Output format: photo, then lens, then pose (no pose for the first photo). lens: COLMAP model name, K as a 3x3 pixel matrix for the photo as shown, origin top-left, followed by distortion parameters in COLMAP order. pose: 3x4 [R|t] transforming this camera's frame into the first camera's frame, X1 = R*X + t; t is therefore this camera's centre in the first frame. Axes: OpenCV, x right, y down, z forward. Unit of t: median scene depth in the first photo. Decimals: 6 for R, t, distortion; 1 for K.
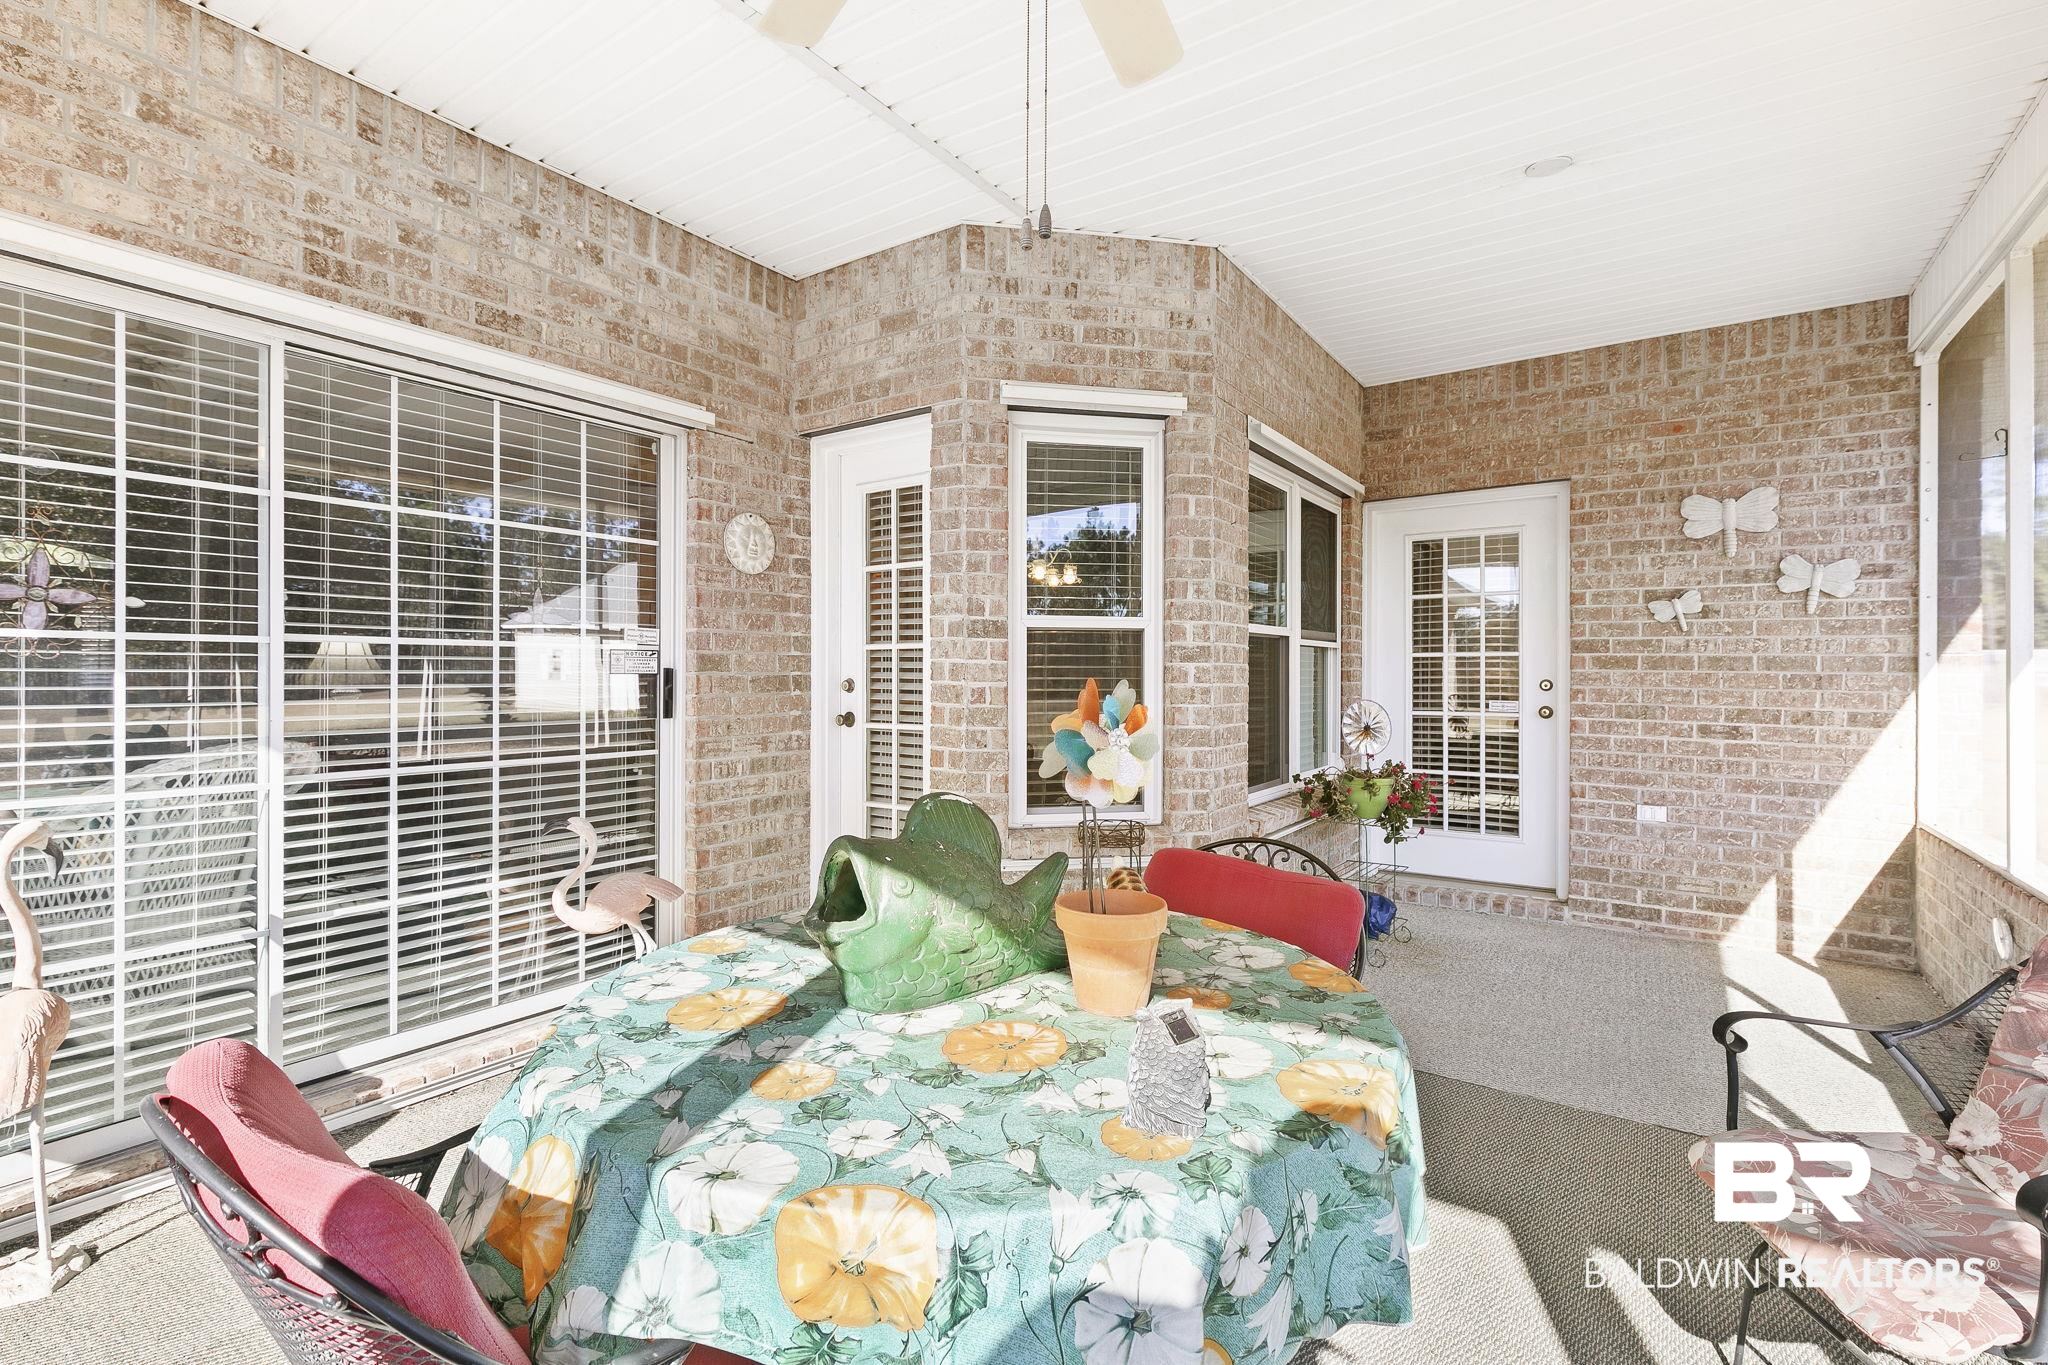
lens RADIAL K [[934.2, 0, 1029.7], [0, 934.2, 677.2], [0, 0, 1]] dist [0.000167, -0.000578]
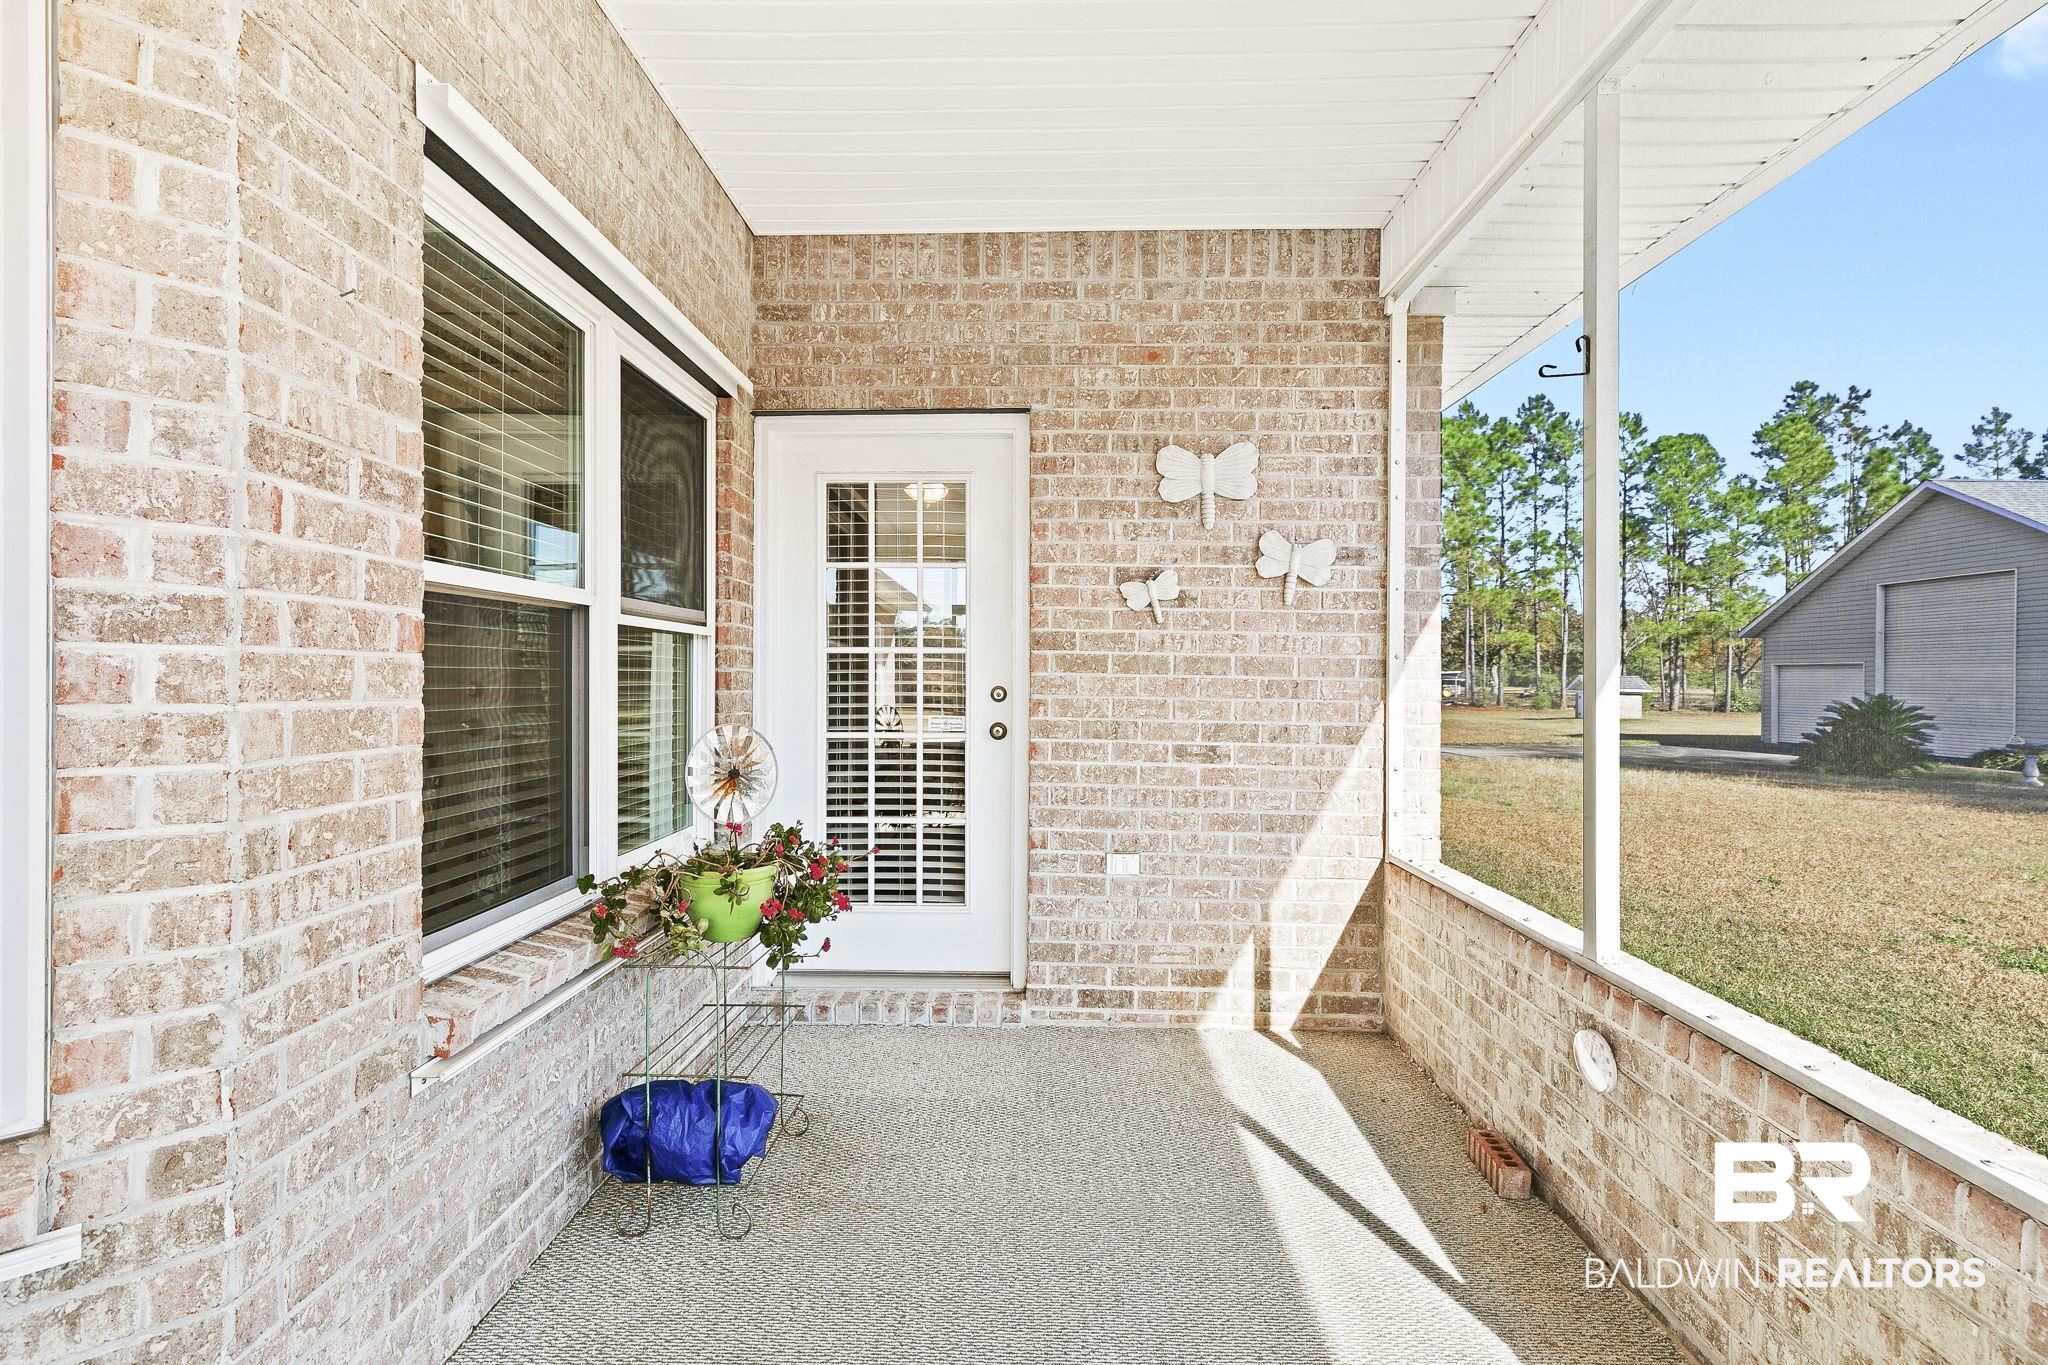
lens RADIAL K [[934.2, 0, 1029.7], [0, 934.2, 677.2], [0, 0, 1]] dist [0.000167, -0.000578]
pose [[0.842355, 0.003405, 0.538912, 0.203188], [-0.001528, 0.999991, -0.003930, -0.001940], [-0.538921, 0.002487, 0.842353, 0.420153]]
